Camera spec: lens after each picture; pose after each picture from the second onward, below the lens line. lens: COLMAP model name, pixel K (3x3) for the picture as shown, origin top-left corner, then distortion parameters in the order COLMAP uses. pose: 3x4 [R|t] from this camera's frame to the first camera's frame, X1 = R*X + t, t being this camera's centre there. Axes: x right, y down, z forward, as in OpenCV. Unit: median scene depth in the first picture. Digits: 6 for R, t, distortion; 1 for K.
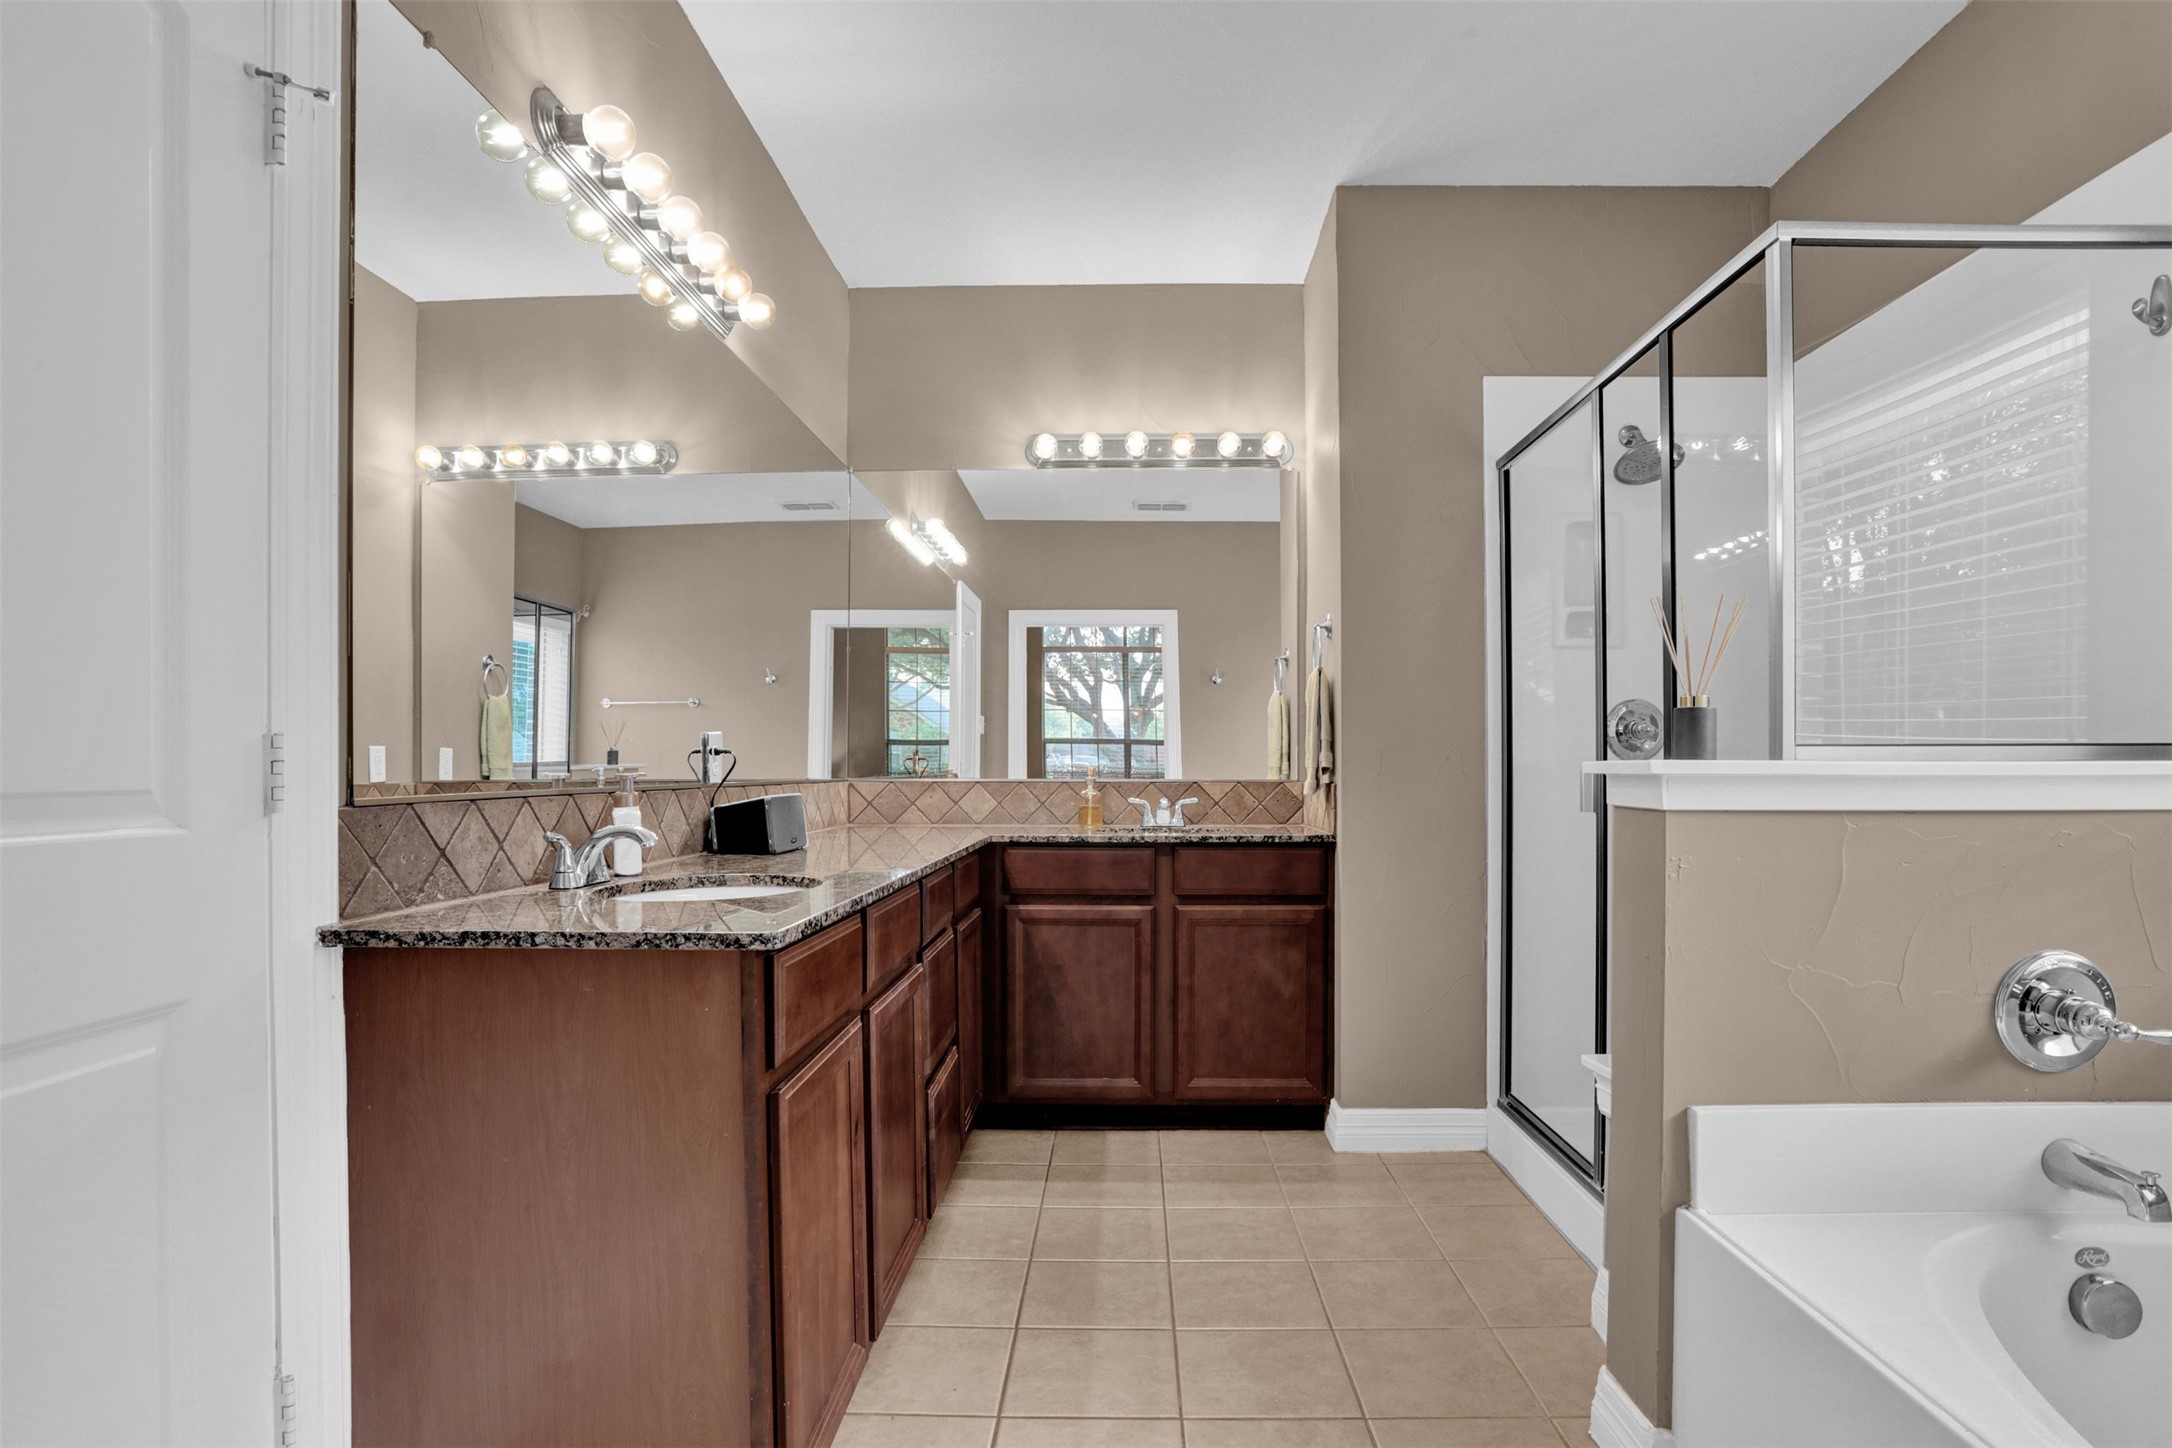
lens RADIAL K [[1134.6, 0, 1115.3], [0, 1134.6, 771.5], [0, 0, 1]] dist [-0.080598, 0.050261]
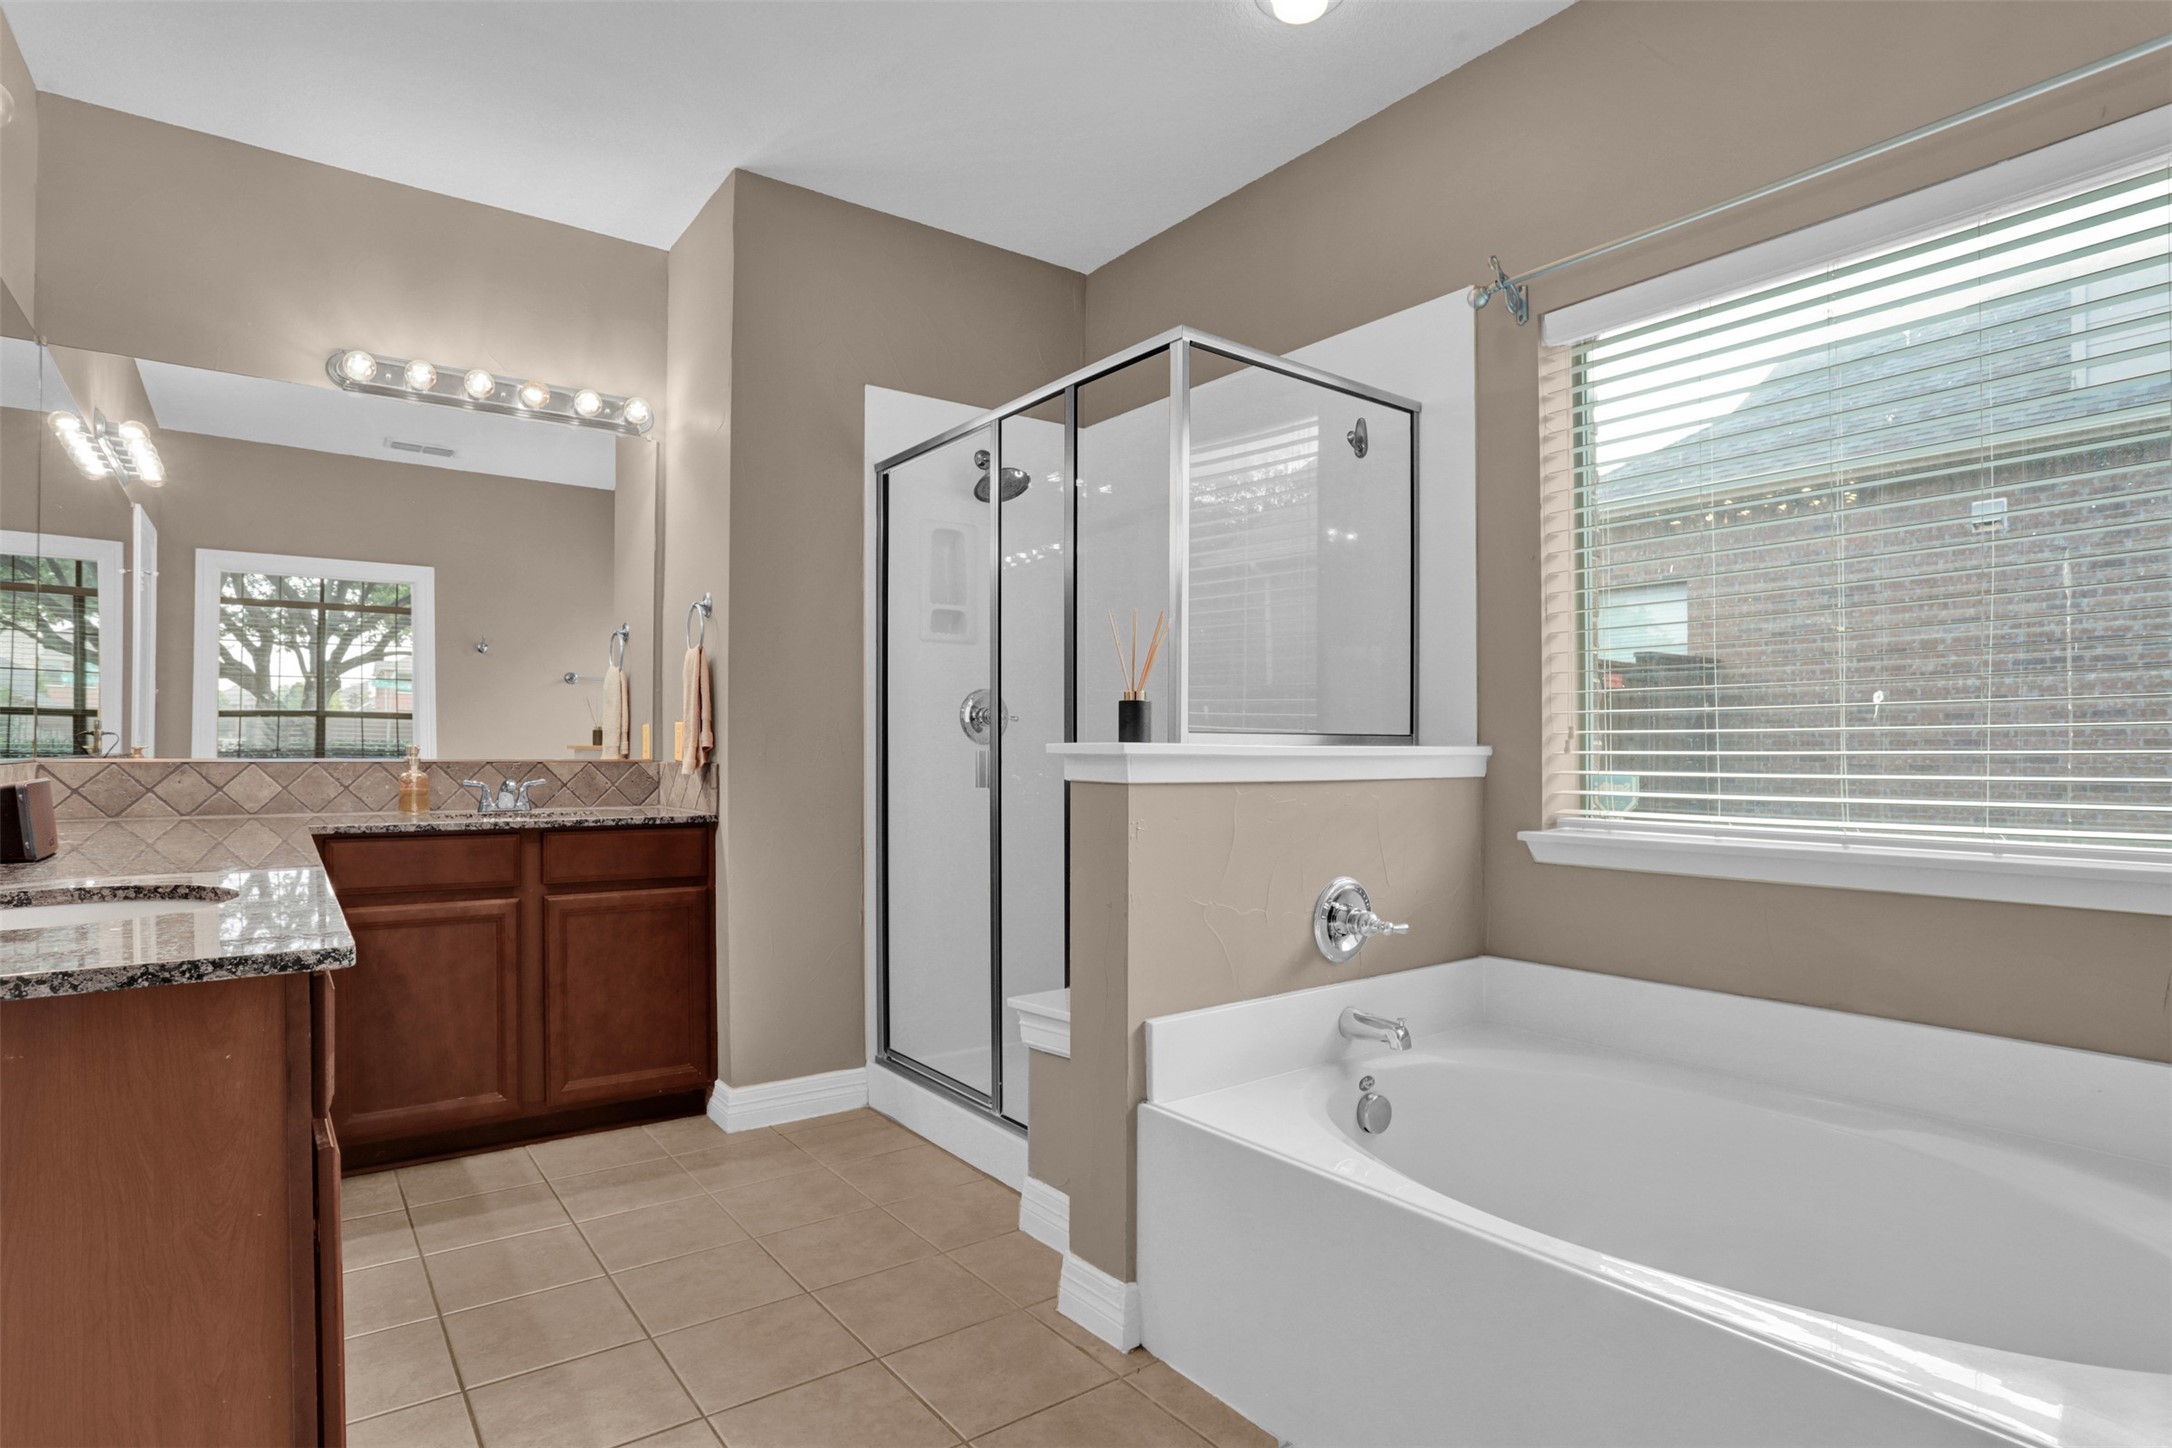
lens RADIAL K [[1124.9, 0, 1093.4], [0, 1124.9, 741.6], [0, 0, 1]] dist [-0.070848, 0.048980]
pose [[0.797597, 0.008261, 0.603134, -0.136702], [-0.002885, 0.999947, -0.009881, 0.000299], [-0.603183, 0.006141, 0.797579, 0.013033]]
